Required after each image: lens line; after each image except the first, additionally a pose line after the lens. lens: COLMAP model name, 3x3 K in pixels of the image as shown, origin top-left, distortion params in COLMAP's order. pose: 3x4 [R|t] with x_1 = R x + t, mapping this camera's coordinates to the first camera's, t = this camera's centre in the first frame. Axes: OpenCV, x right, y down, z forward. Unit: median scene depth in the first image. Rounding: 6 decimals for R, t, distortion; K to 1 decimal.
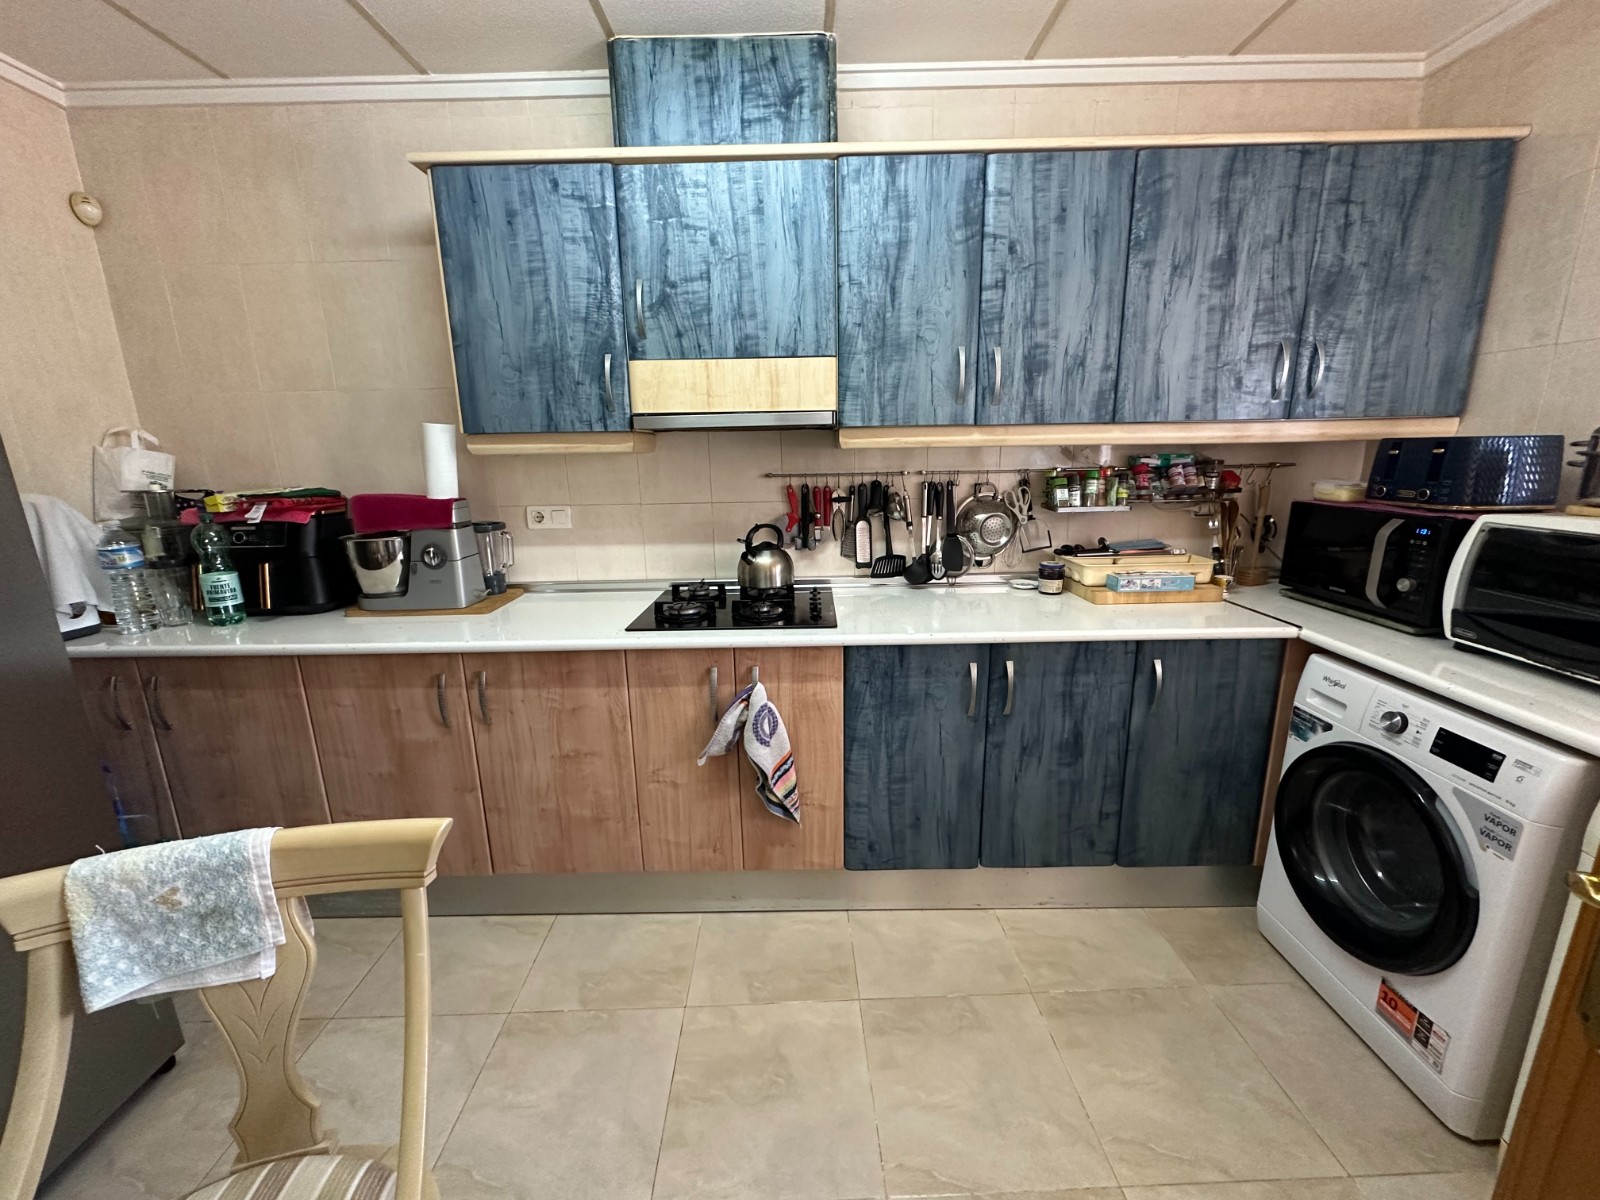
lens RADIAL K [[639.8, 0, 799.8], [0, 639.8, 597.7], [0, 0, 1]] dist [-0.002031, 0.000283]
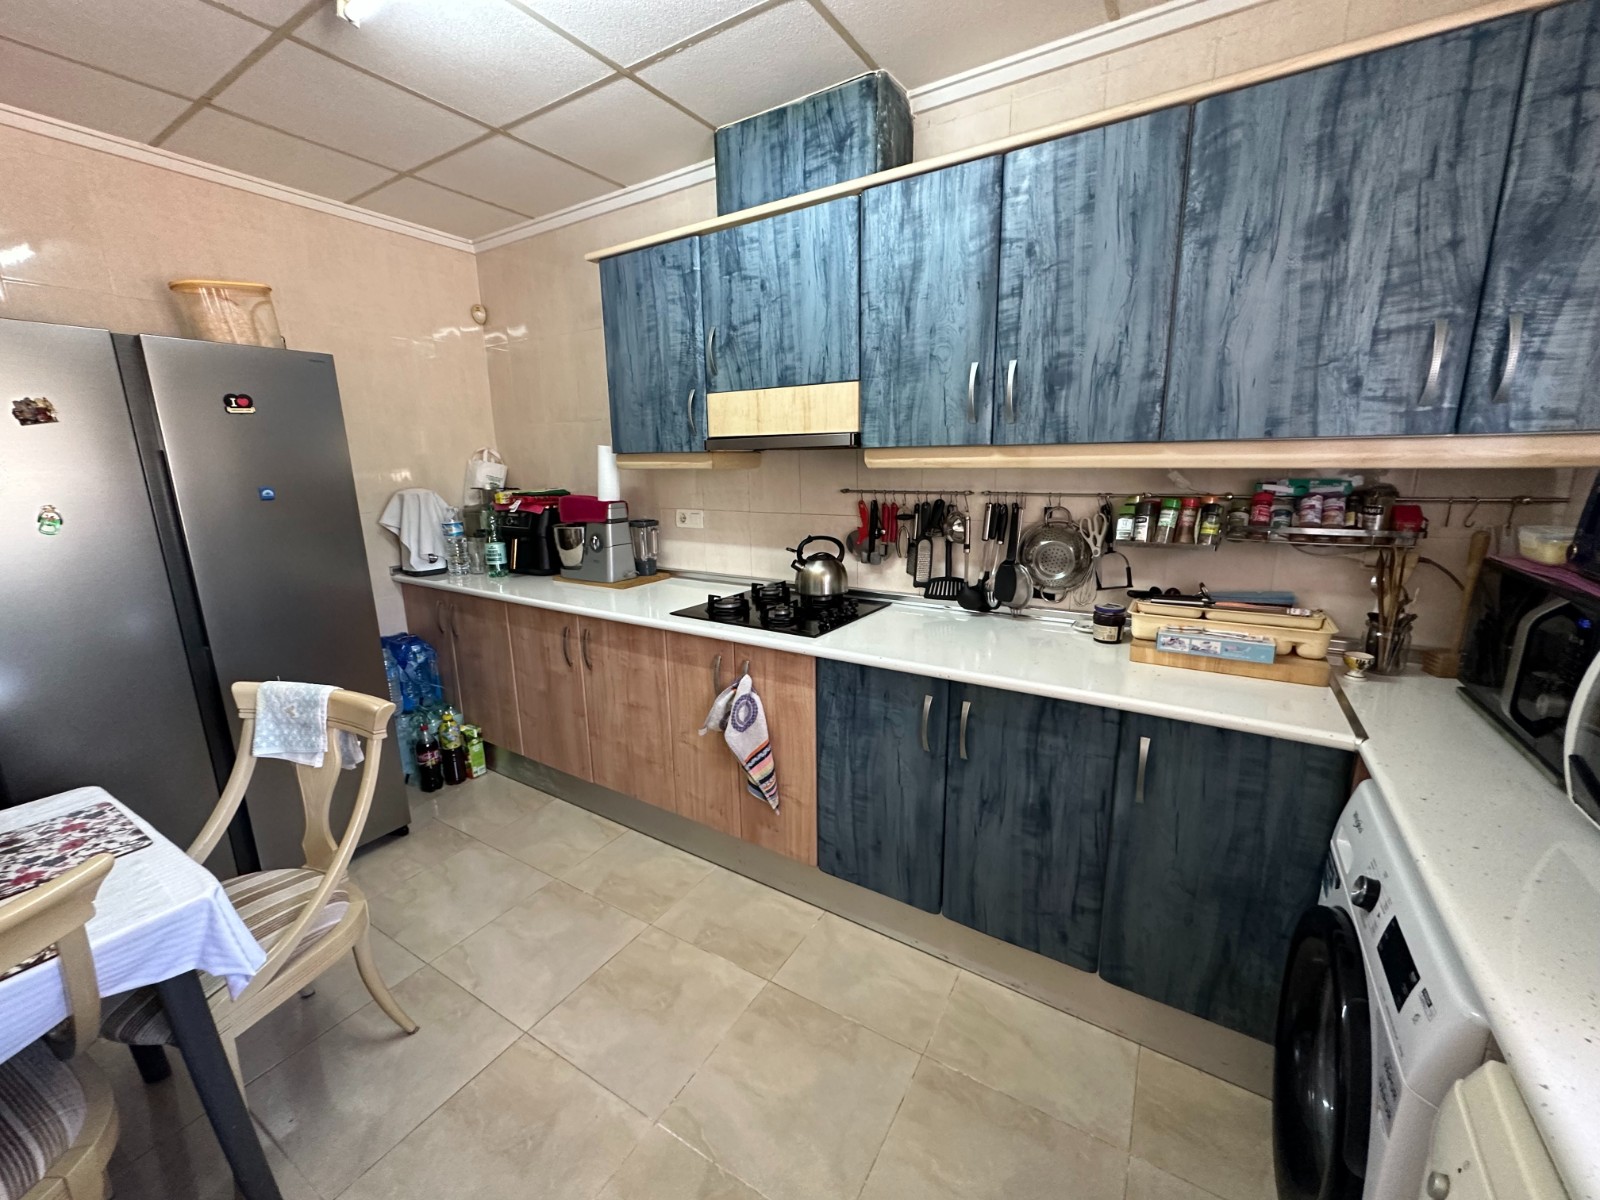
lens RADIAL K [[639.8, 0, 799.8], [0, 639.8, 597.7], [0, 0, 1]] dist [-0.002031, 0.000283]
pose [[0.842609, 0.120012, -0.524984, 0.575838], [-0.121700, 0.992068, 0.031457, -0.048618], [0.524595, 0.037384, 0.850531, 0.079517]]
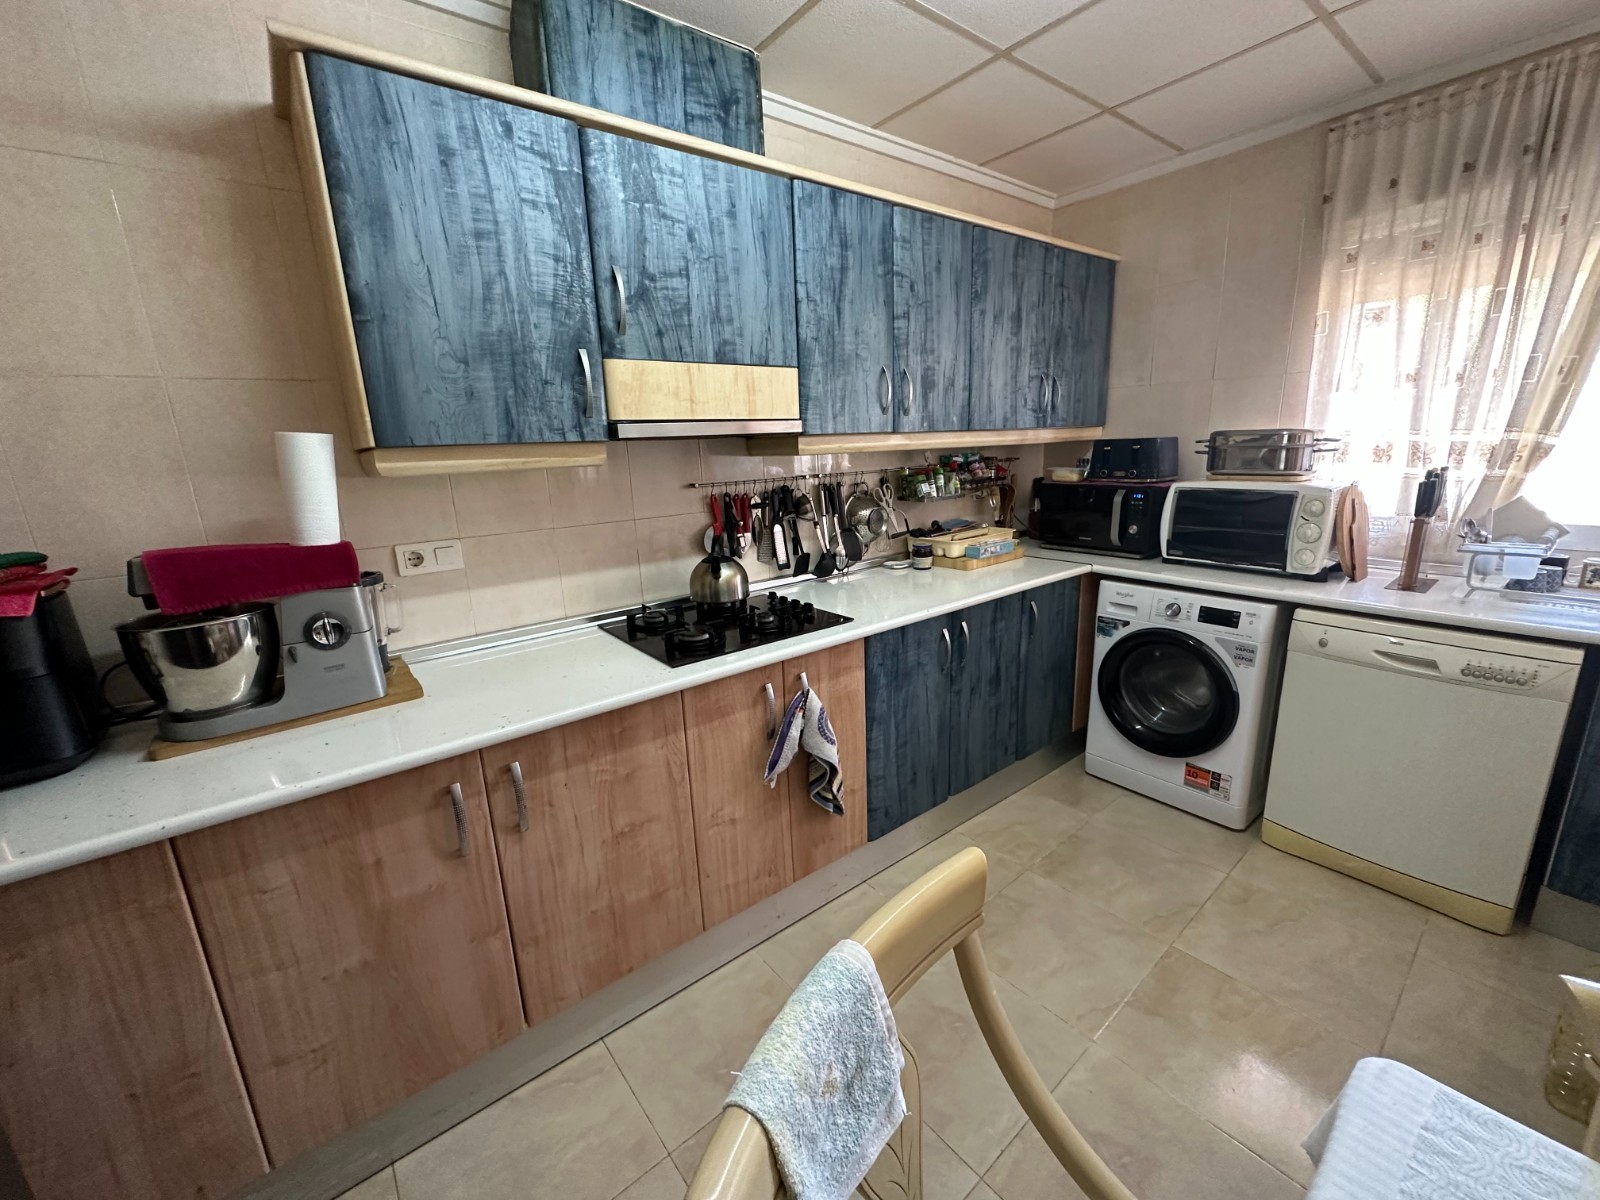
lens RADIAL K [[639.8, 0, 799.8], [0, 639.8, 597.7], [0, 0, 1]] dist [-0.002031, 0.000283]
pose [[0.787918, -0.157192, 0.595379, -0.635084], [0.163867, 0.985530, 0.043340, -0.051648], [-0.593577, 0.063415, 0.802275, 0.185436]]
